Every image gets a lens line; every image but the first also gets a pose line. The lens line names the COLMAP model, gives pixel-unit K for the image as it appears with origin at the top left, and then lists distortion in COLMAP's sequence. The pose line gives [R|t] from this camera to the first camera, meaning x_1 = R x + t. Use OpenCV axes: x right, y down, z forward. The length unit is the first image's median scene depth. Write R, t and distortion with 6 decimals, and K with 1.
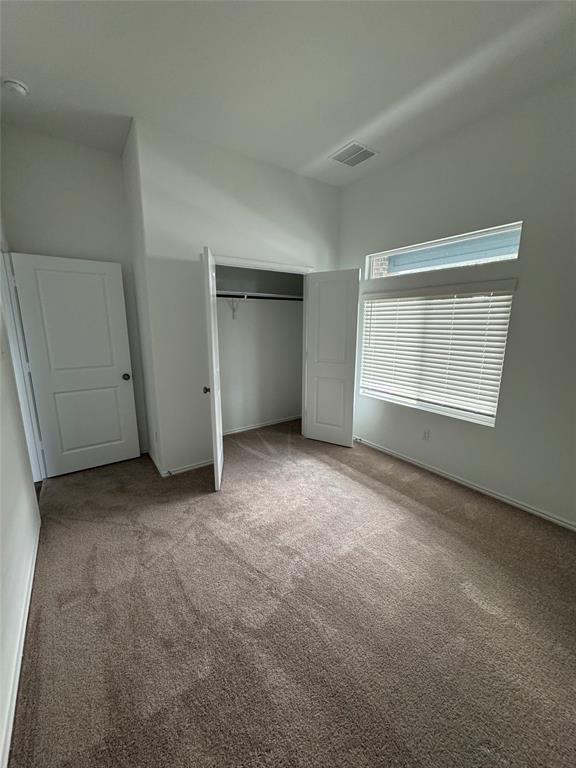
lens RADIAL K [[306.2, 0, 288.0], [0, 306.2, 384.0], [0, 0, 1]] dist [-0.000549, -0.000054]
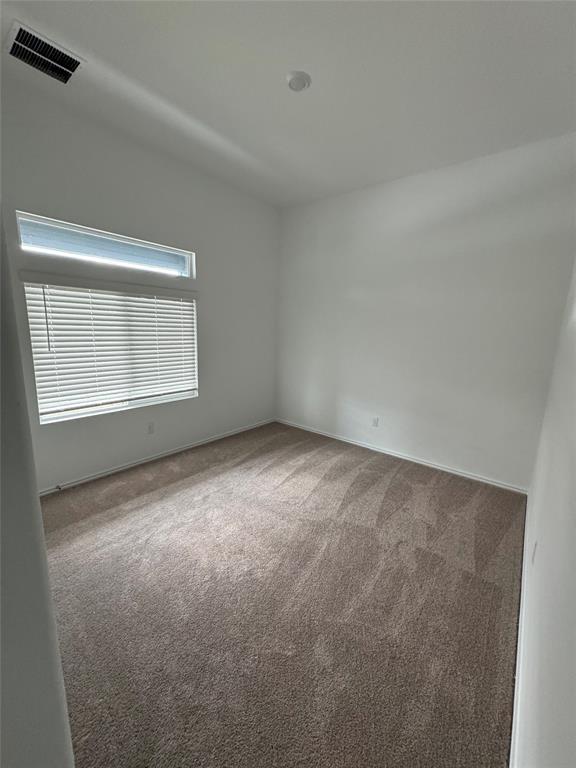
lens RADIAL K [[306.2, 0, 288.0], [0, 306.2, 384.0], [0, 0, 1]] dist [-0.000549, -0.000054]
pose [[-0.267027, -0.195206, 0.943711, -0.652065], [0.151189, 0.958657, 0.241077, -0.165025], [-0.951755, 0.207053, -0.226475, 0.793849]]
